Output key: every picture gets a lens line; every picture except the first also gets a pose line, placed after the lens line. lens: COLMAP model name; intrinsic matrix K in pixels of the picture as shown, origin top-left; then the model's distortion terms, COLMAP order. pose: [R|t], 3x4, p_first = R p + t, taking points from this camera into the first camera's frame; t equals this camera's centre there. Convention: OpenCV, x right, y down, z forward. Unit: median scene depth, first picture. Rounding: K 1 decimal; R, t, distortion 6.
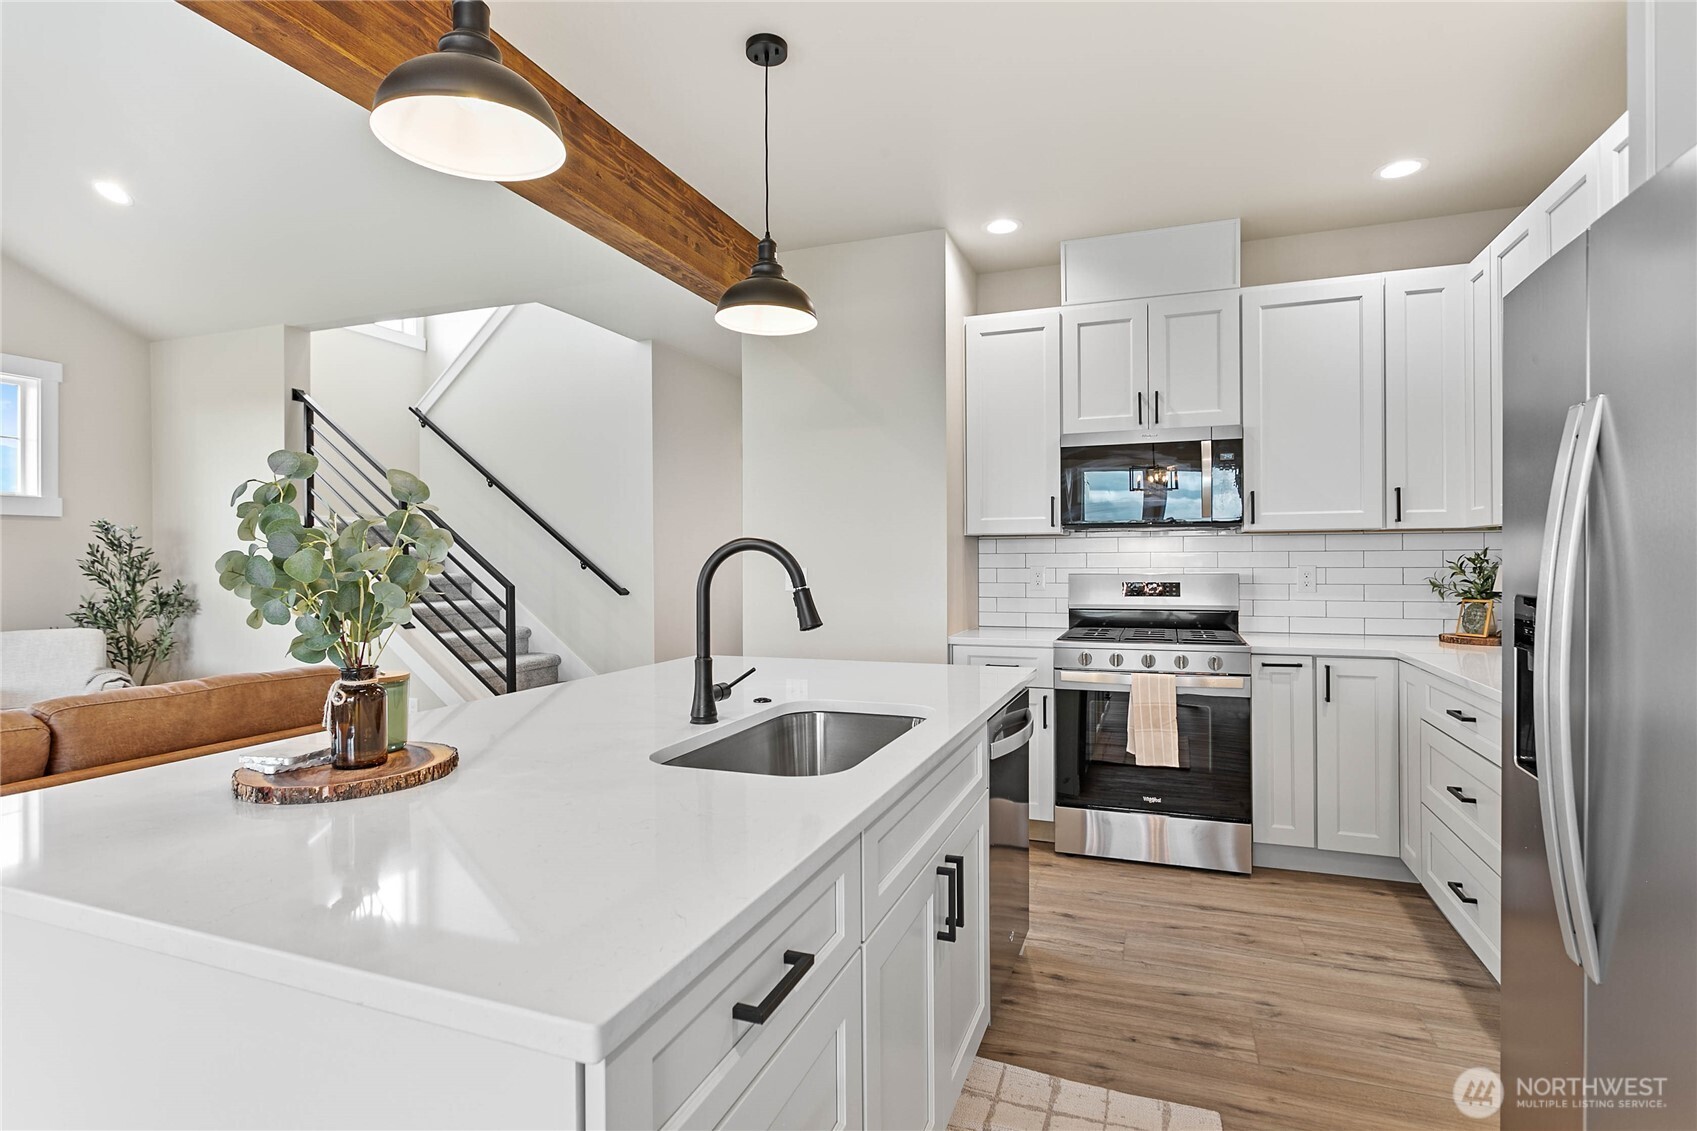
lens RADIAL K [[858.9, 0, 842.7], [0, 858.9, 569.3], [0, 0, 1]] dist [-0.007368, 0.002988]
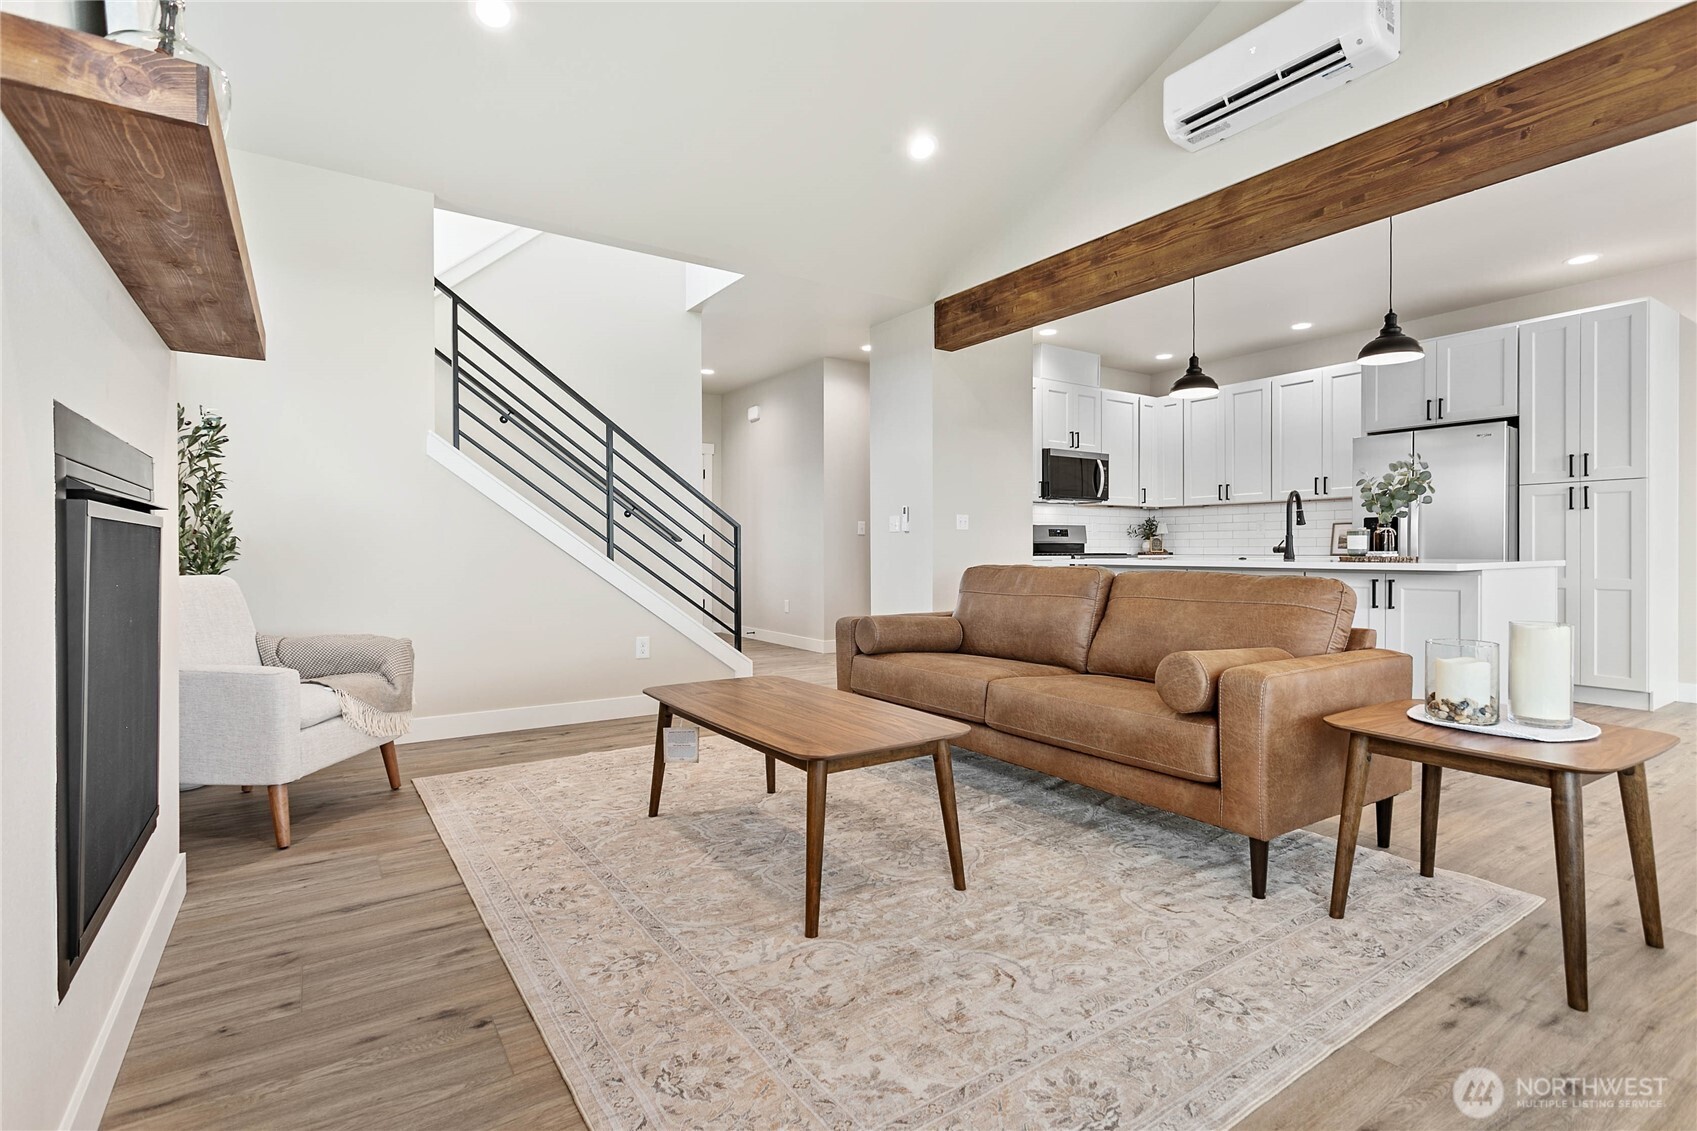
lens RADIAL K [[807.1, 0, 846.8], [0, 807.1, 558.8], [0, 0, 1]] dist [0.002684, 0.001280]
pose [[0.582175, -0.005656, 0.813044, -1.696128], [0.008210, 0.999966, 0.001078, 0.091797], [-0.813022, 0.006048, 0.582201, 0.399707]]
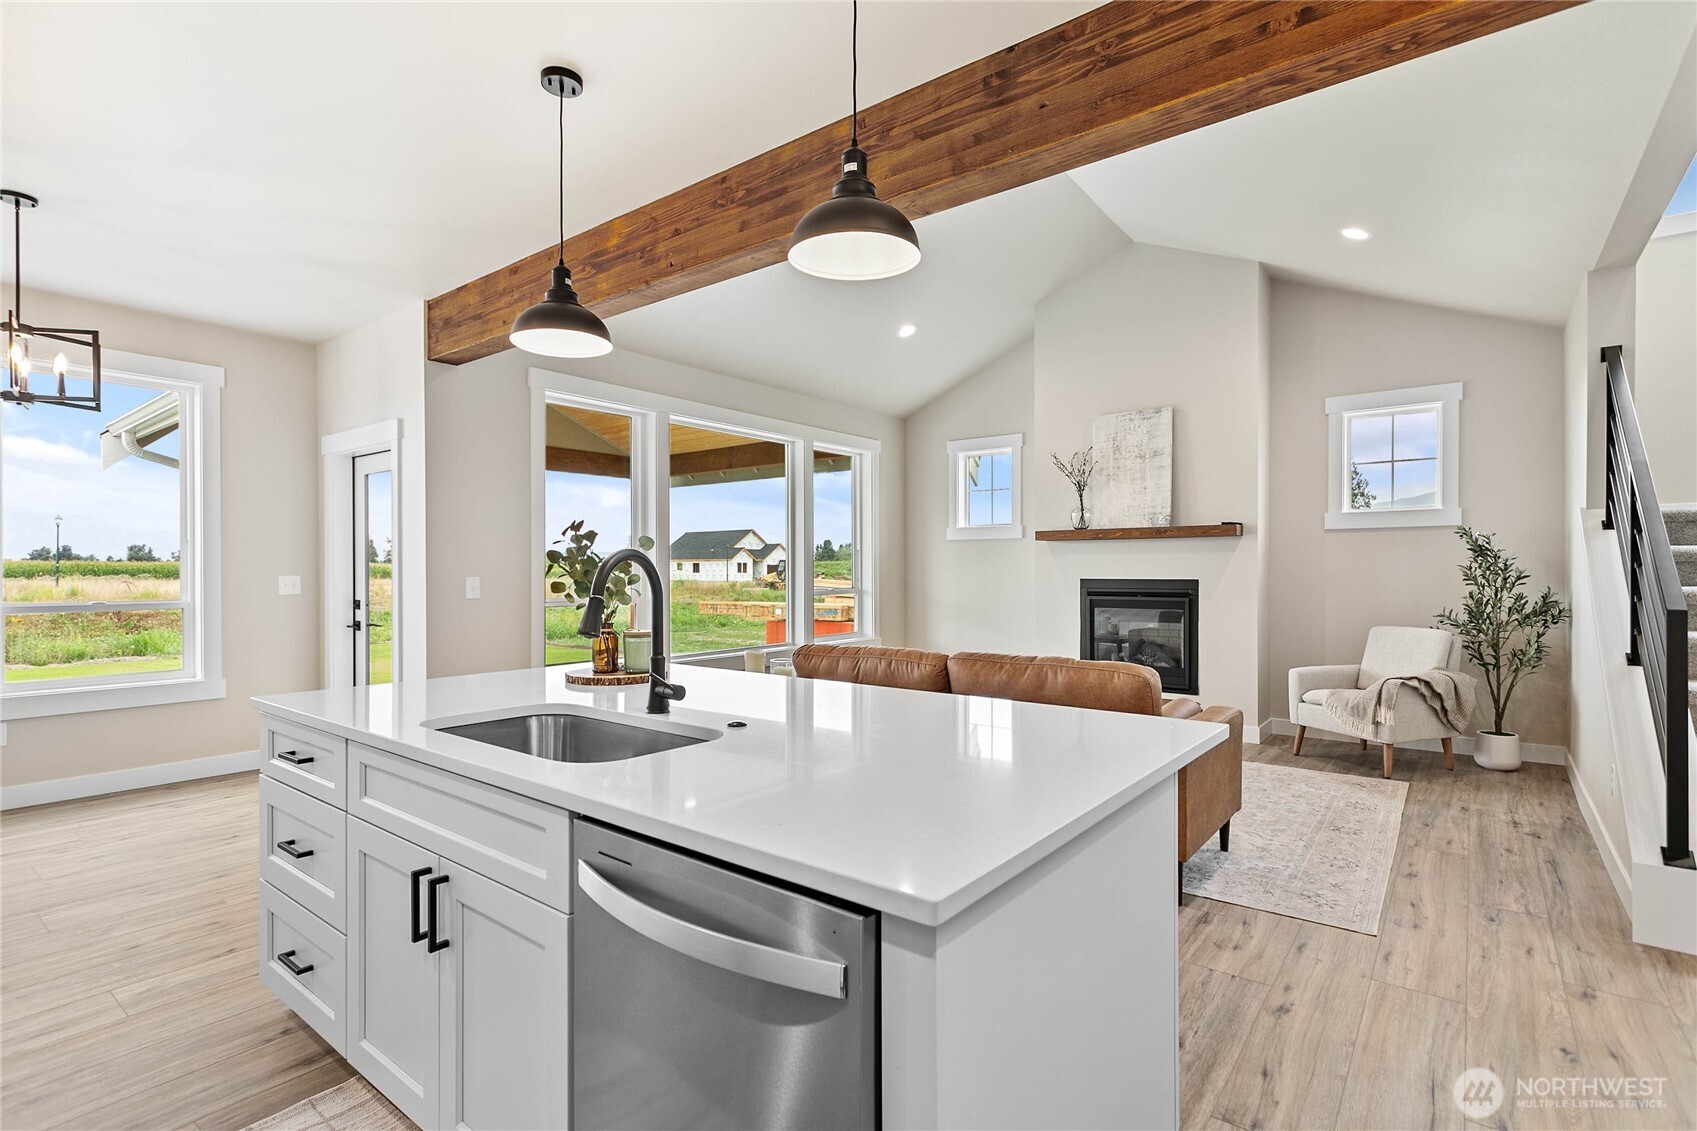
lens RADIAL K [[807.1, 0, 842.8], [0, 807.1, 570.5], [0, 0, 1]] dist [0.002684, 0.001280]
pose [[-0.293363, 0.004734, -0.955990, 0.453401], [-0.007702, 0.999944, 0.007315, -0.009294], [0.955970, 0.009509, -0.293310, 0.901814]]
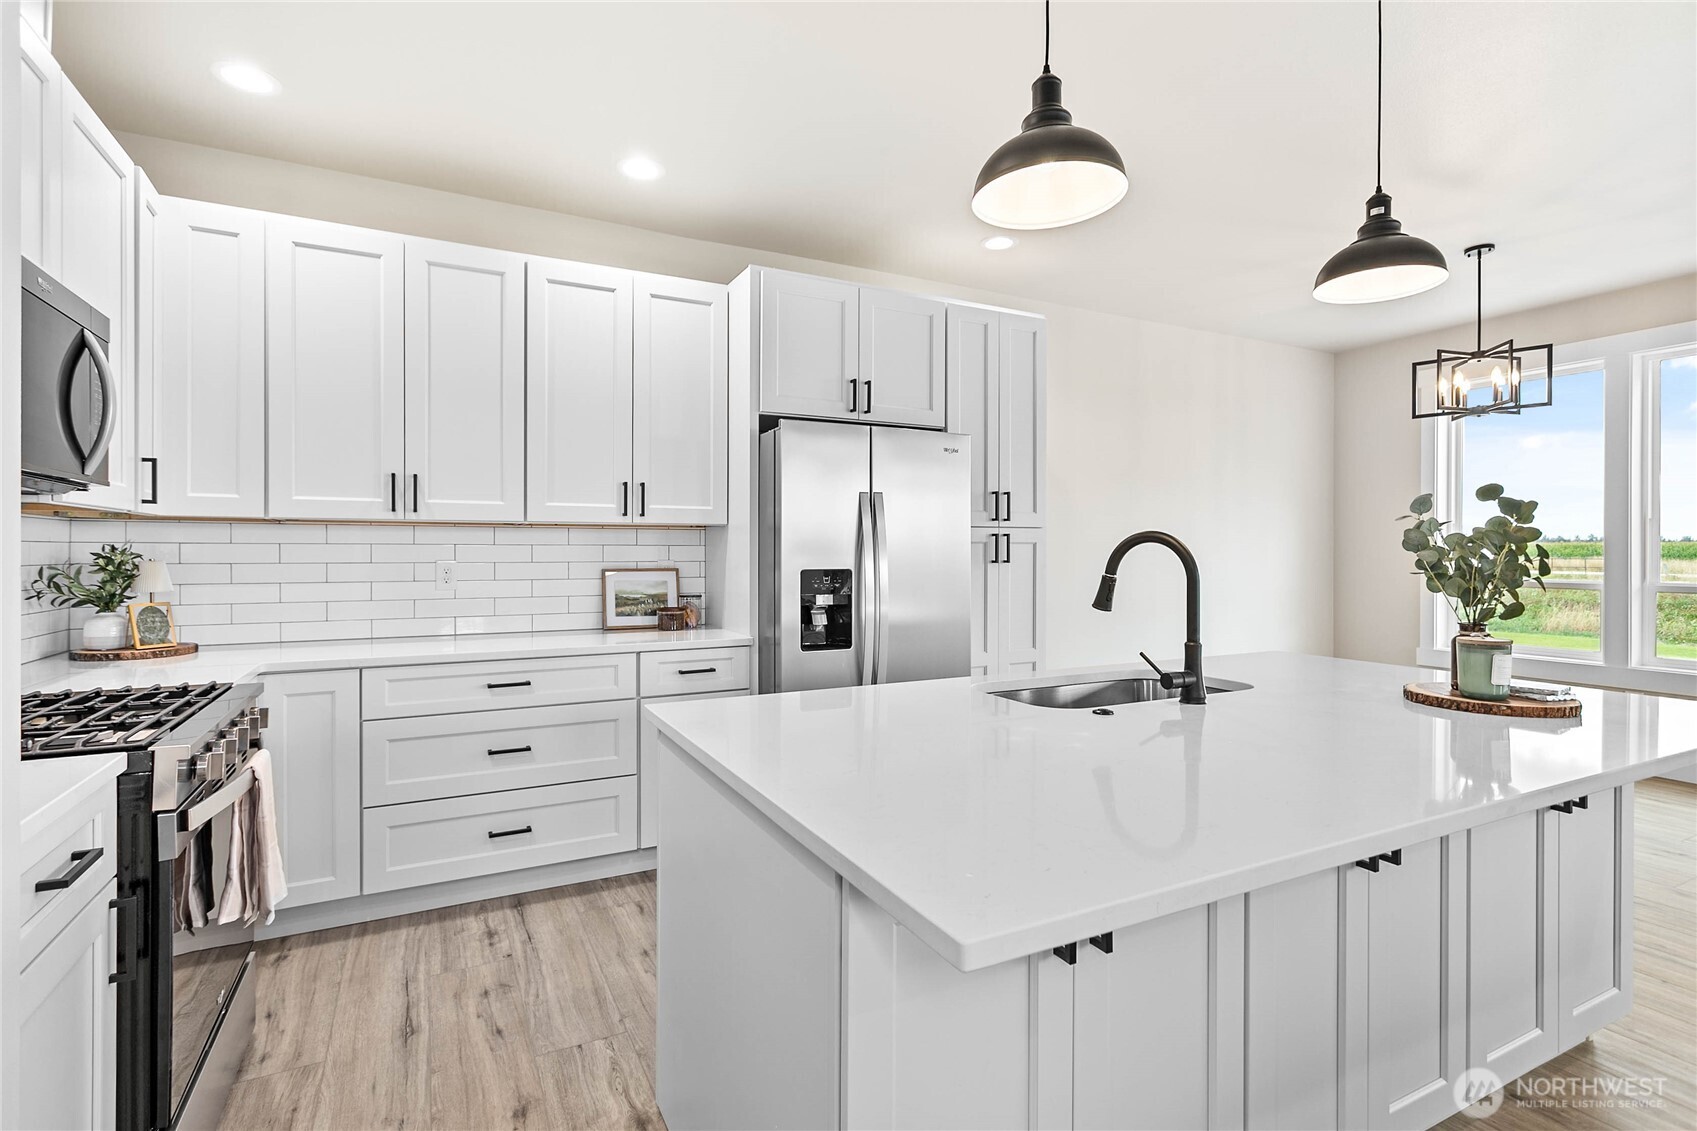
lens RADIAL K [[807.1, 0, 846.8], [0, 807.1, 553.1], [0, 0, 1]] dist [0.002684, 0.001280]
pose [[-0.747875, 0.004043, 0.663827, -0.293416], [0.010719, 0.999925, 0.005987, -0.010460], [-0.663753, 0.011593, -0.747862, 1.184586]]
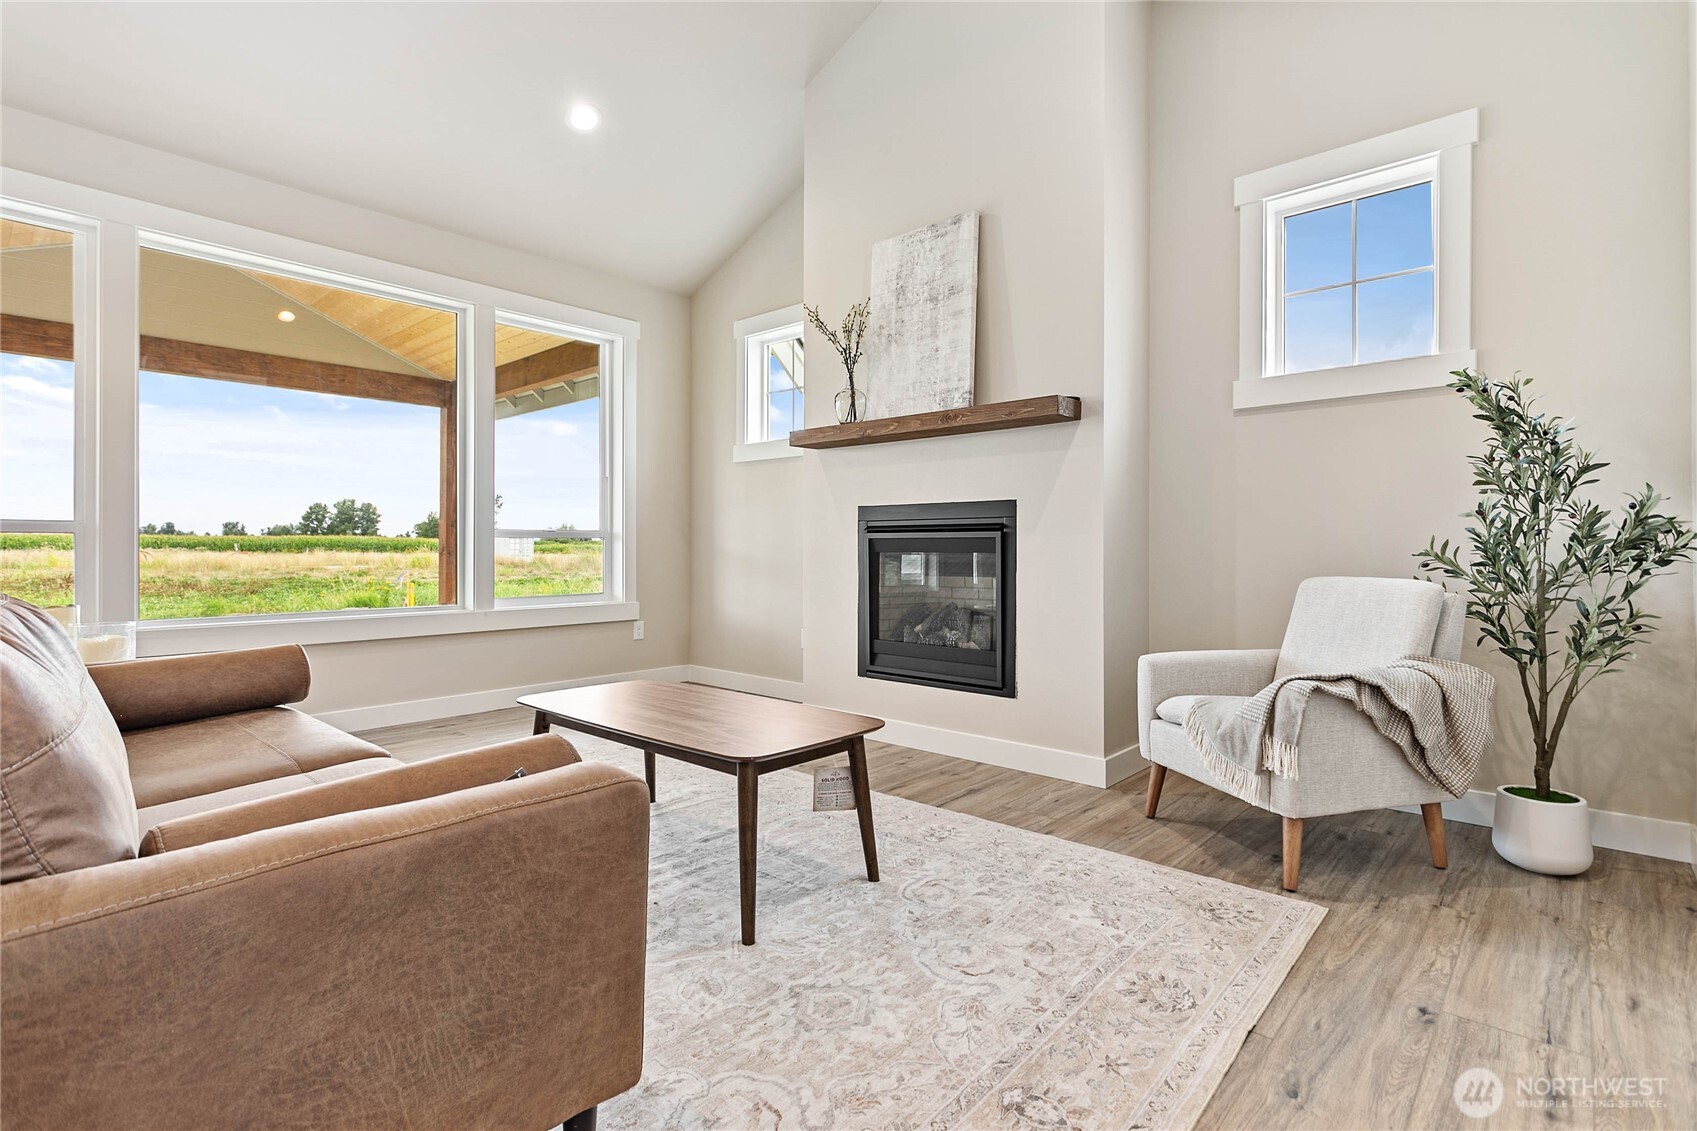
lens RADIAL K [[807.1, 0, 845.0], [0, 807.1, 540.7], [0, 0, 1]] dist [0.002684, 0.001280]
pose [[-0.358494, -0.008177, -0.933496, -0.443513], [-0.013392, 0.999904, -0.003615, 0.078438], [0.933436, 0.011206, -0.358569, 1.306125]]
